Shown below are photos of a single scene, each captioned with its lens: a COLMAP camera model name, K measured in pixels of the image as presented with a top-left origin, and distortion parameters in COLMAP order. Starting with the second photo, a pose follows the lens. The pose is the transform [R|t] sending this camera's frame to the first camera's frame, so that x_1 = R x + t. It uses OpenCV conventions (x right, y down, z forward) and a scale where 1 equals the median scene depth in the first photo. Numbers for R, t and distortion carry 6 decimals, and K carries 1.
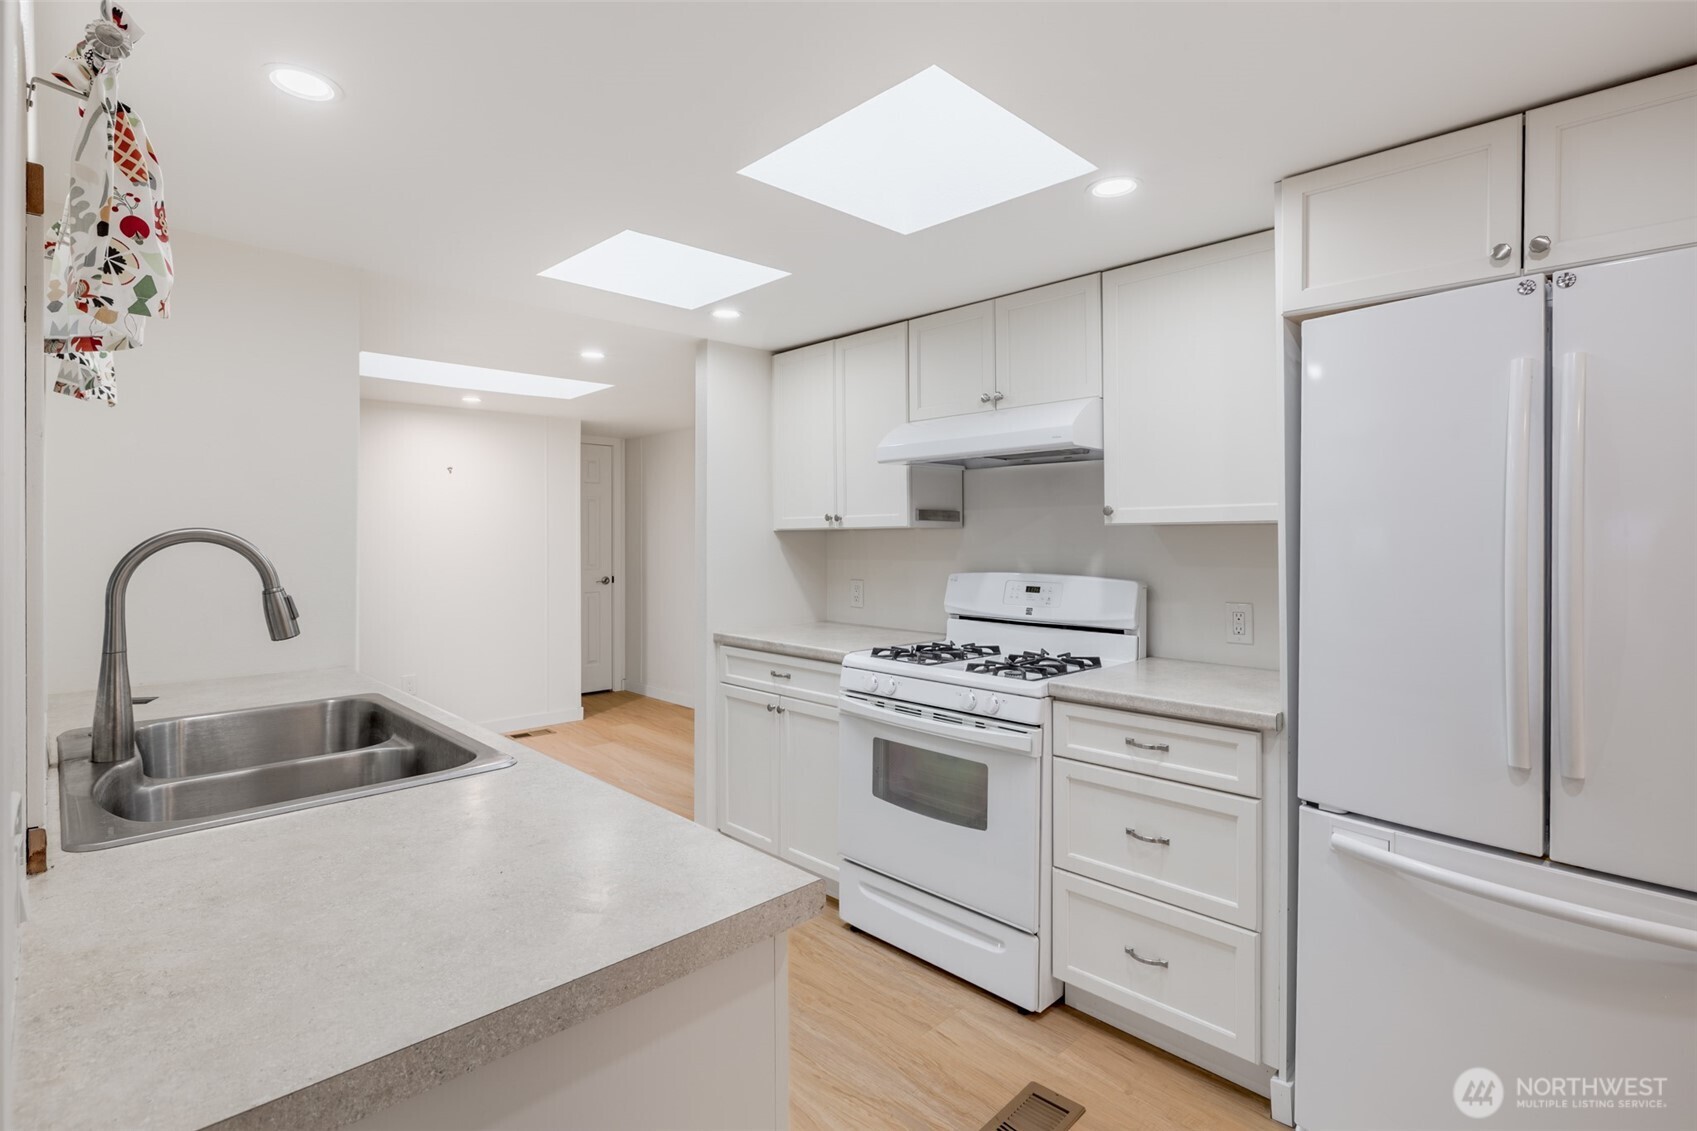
lens RADIAL K [[821.9, 0, 846.2], [0, 821.9, 528.8], [0, 0, 1]] dist [-0.008168, 0.000227]
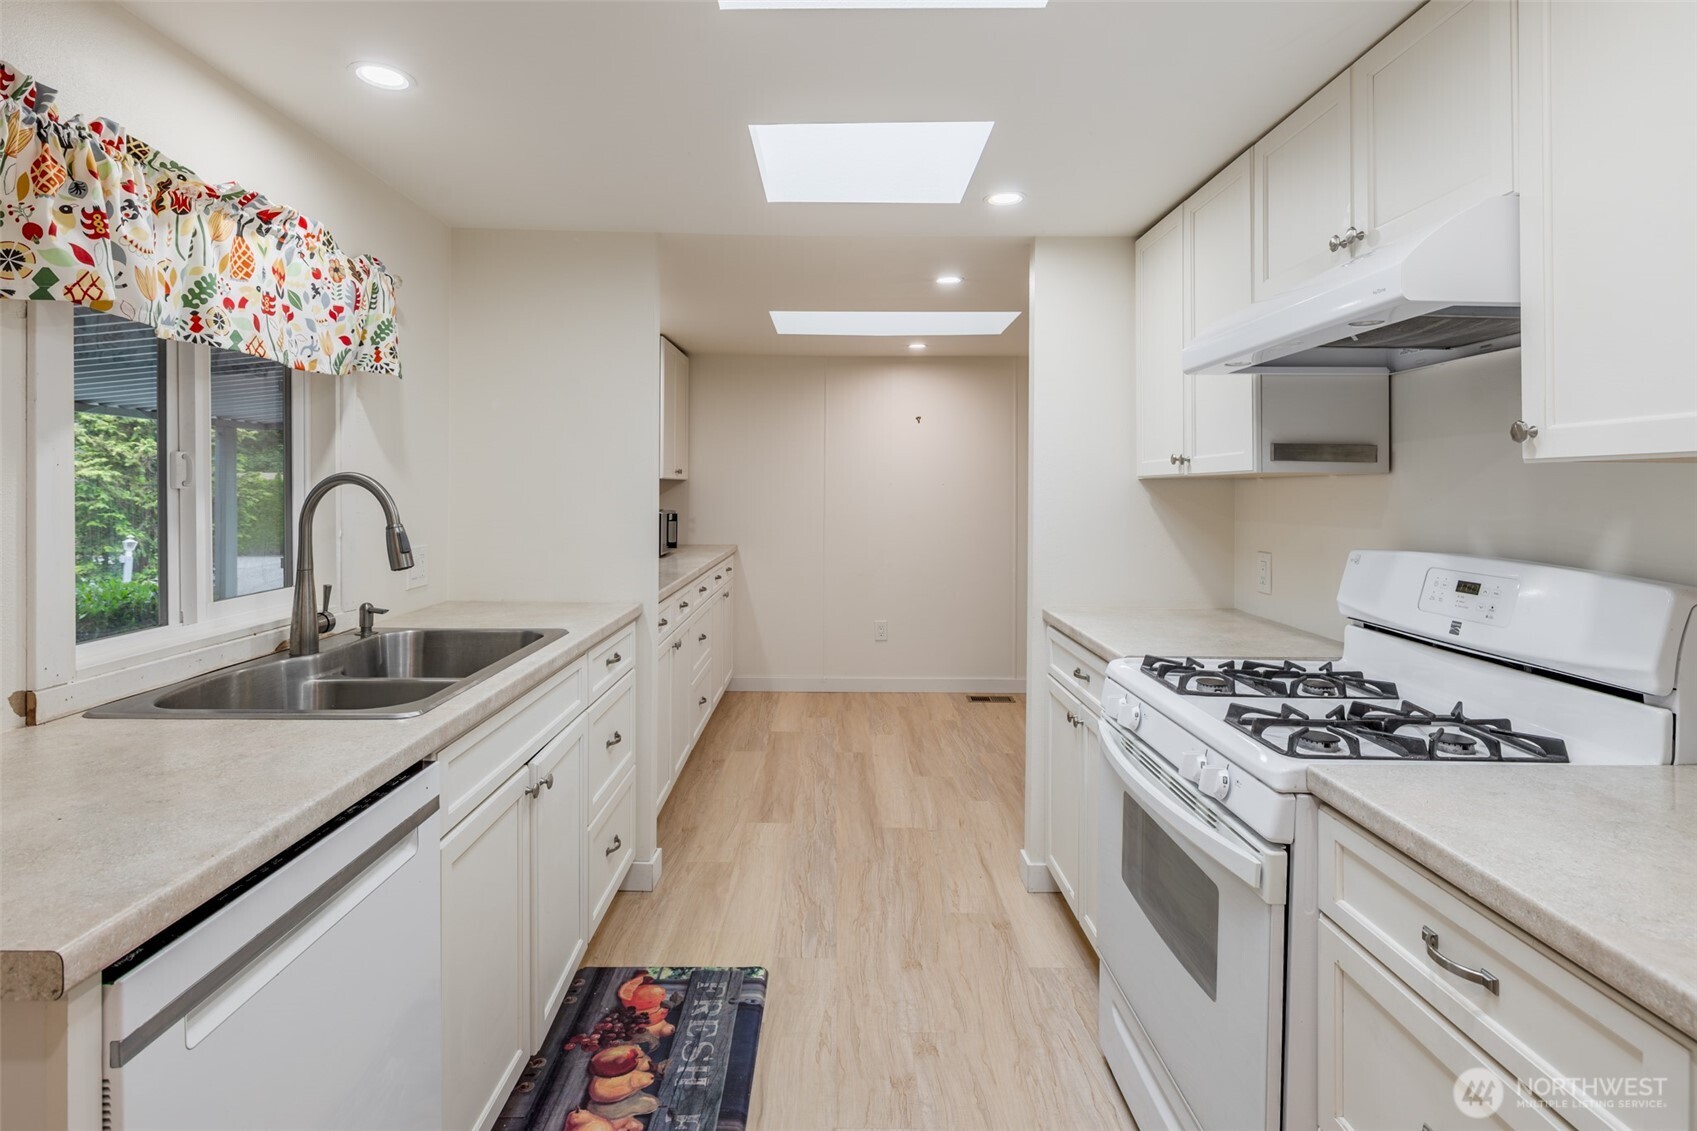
lens RADIAL K [[867.9, 0, 823.5], [0, 867.9, 481.8], [0, 0, 1]] dist [-0.003769, -0.000452]
pose [[0.710086, 0.001647, -0.704113, 0.347956], [-0.001399, 0.999999, 0.000928, 0.006193], [0.704113, 0.000326, 0.710088, 0.334559]]
